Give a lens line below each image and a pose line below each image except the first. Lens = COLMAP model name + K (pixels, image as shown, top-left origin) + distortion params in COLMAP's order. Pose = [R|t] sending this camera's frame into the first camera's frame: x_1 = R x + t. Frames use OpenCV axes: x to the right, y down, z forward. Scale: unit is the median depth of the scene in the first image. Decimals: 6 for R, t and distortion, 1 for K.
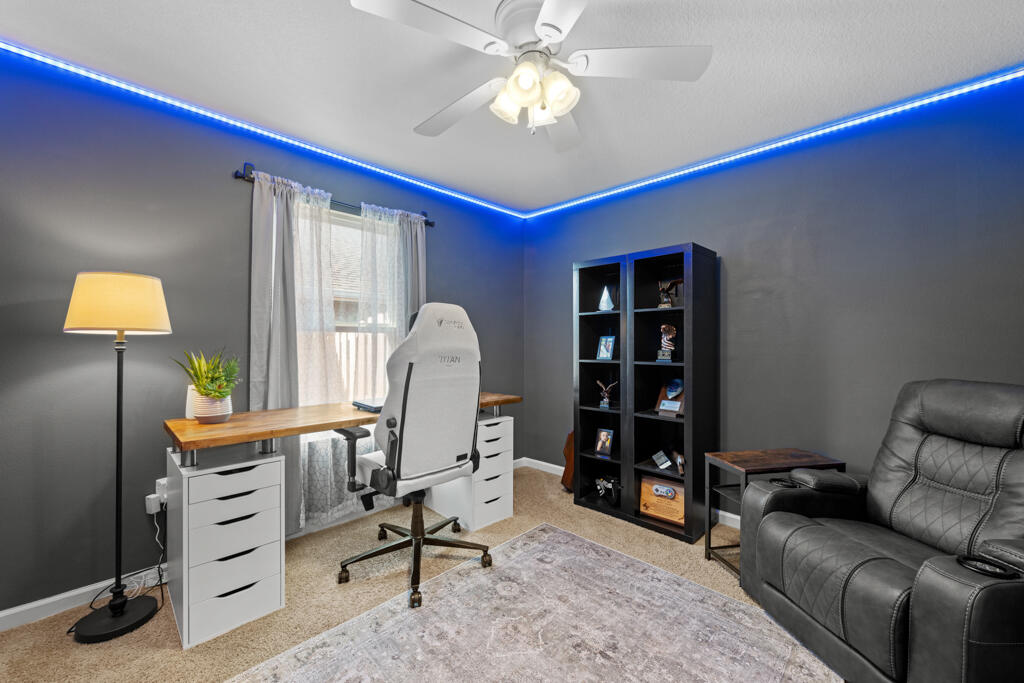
lens RADIAL K [[407.1, 0, 516.8], [0, 407.1, 342.9], [0, 0, 1]] dist [0.002109, -0.001594]
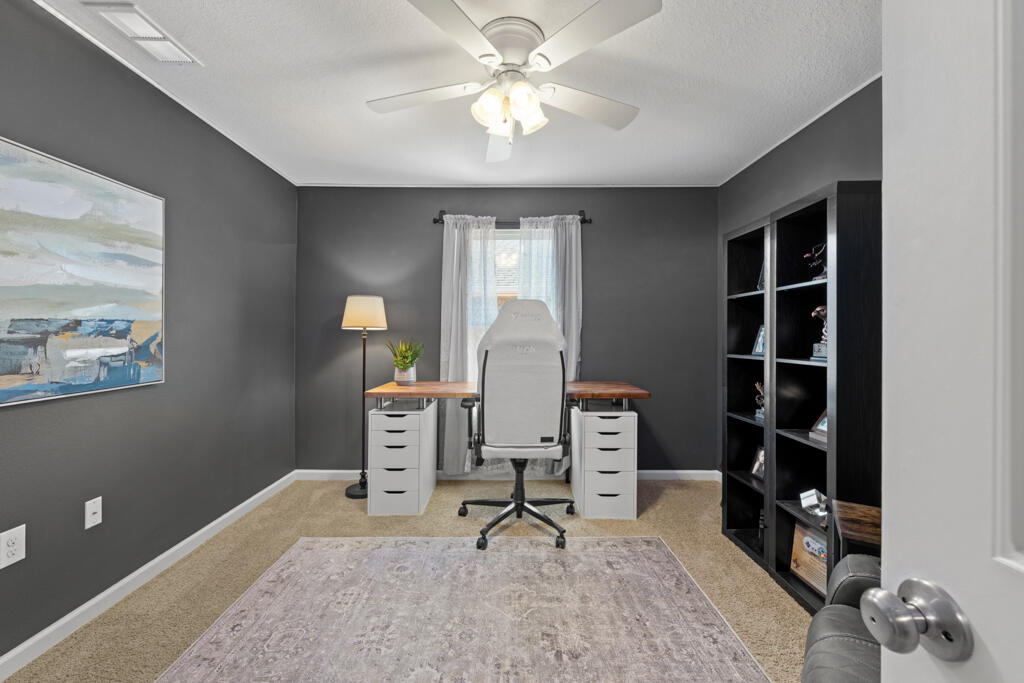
lens RADIAL K [[420.4, 0, 508.6], [0, 420.4, 329.2], [0, 0, 1]] dist [0.001283, -0.000129]
pose [[0.686836, -0.012479, -0.726705, 0.594731], [0.001922, 0.999880, -0.015353, 0.004448], [0.726810, 0.009148, 0.686778, 0.149422]]
